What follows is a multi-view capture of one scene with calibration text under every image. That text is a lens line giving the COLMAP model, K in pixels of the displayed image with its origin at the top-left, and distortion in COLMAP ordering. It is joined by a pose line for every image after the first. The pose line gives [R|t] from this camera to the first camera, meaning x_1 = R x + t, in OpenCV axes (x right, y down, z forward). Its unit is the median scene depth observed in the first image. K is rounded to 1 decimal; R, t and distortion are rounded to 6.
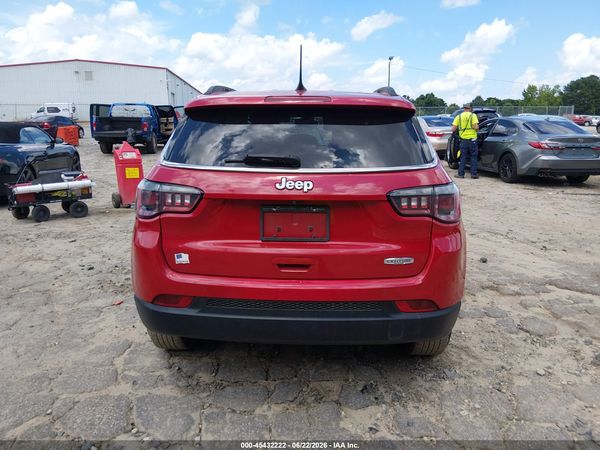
lens RADIAL K [[434.2, 0, 306.2], [0, 434.2, 223.2], [0, 0, 1]] dist [0.068580, -0.115463]
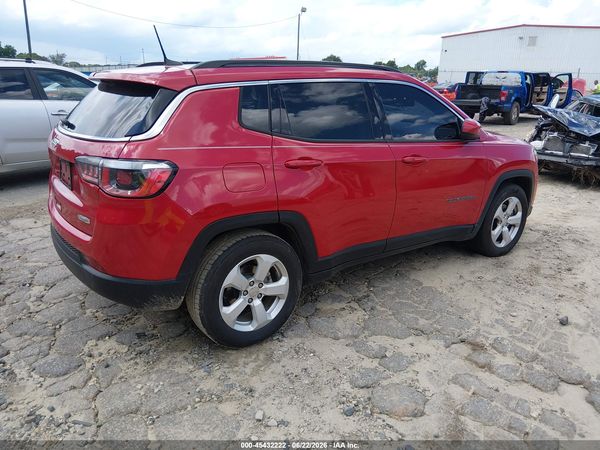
lens RADIAL K [[434.2, 0, 306.2], [0, 434.2, 223.2], [0, 0, 1]] dist [0.068580, -0.115463]
pose [[0.645095, 0.244246, -0.724014, 0.091809], [-0.193457, 0.968871, 0.154479, -0.012762], [0.739207, 0.040412, 0.672265, 0.041732]]
